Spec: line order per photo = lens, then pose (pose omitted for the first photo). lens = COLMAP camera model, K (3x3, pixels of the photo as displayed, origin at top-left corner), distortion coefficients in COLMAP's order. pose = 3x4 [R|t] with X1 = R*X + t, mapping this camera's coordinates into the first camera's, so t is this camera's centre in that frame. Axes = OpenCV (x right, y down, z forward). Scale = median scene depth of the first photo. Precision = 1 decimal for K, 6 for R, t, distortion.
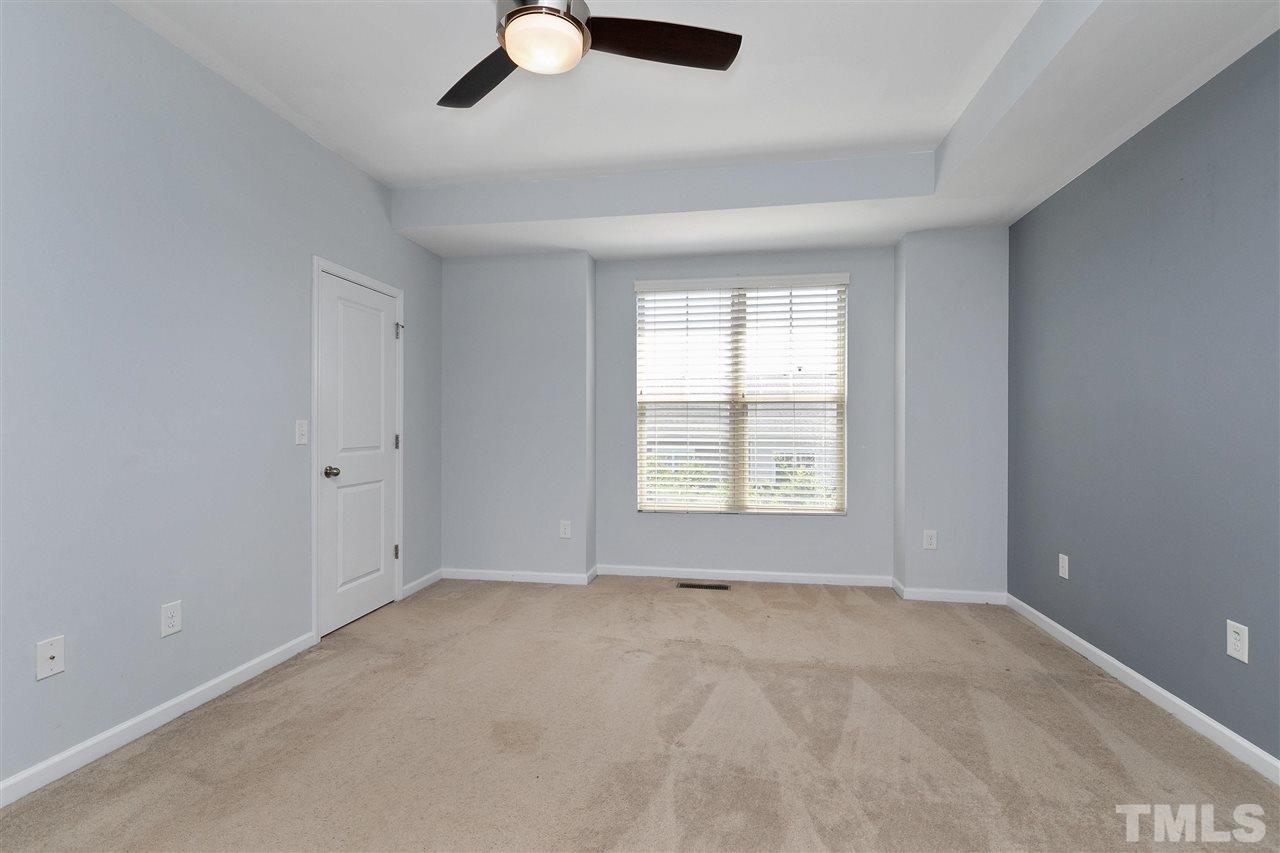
lens RADIAL K [[599.1, 0, 637.4], [0, 599.1, 429.7], [0, 0, 1]] dist [0.015637, -0.000132]
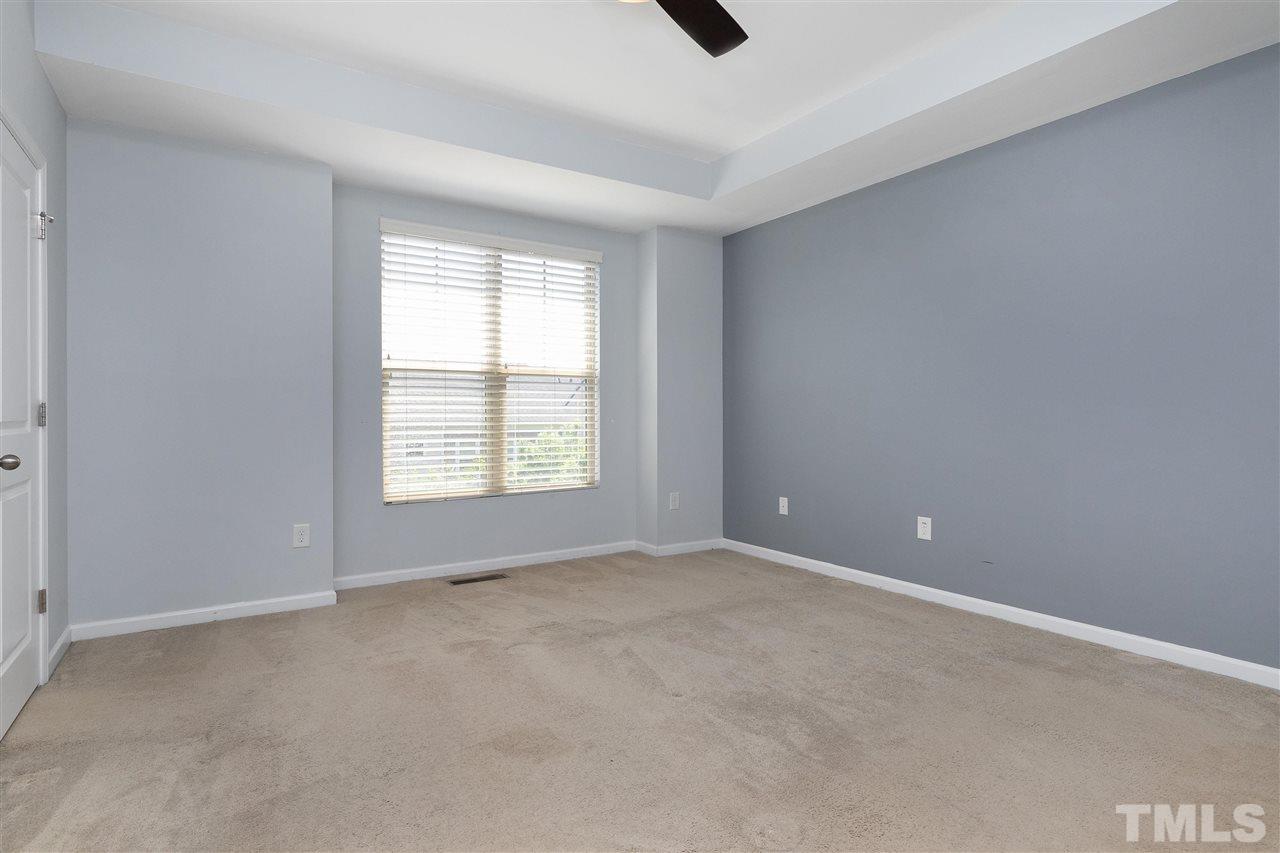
lens RADIAL K [[679.0, 0, 647.0], [0, 679.0, 425.1], [0, 0, 1]] dist [-0.001066, -0.000124]
pose [[0.727229, -0.011323, 0.686302, -0.379822], [0.007479, 0.999935, 0.008572, 0.025863], [-0.686355, -0.001101, 0.727266, 0.096137]]
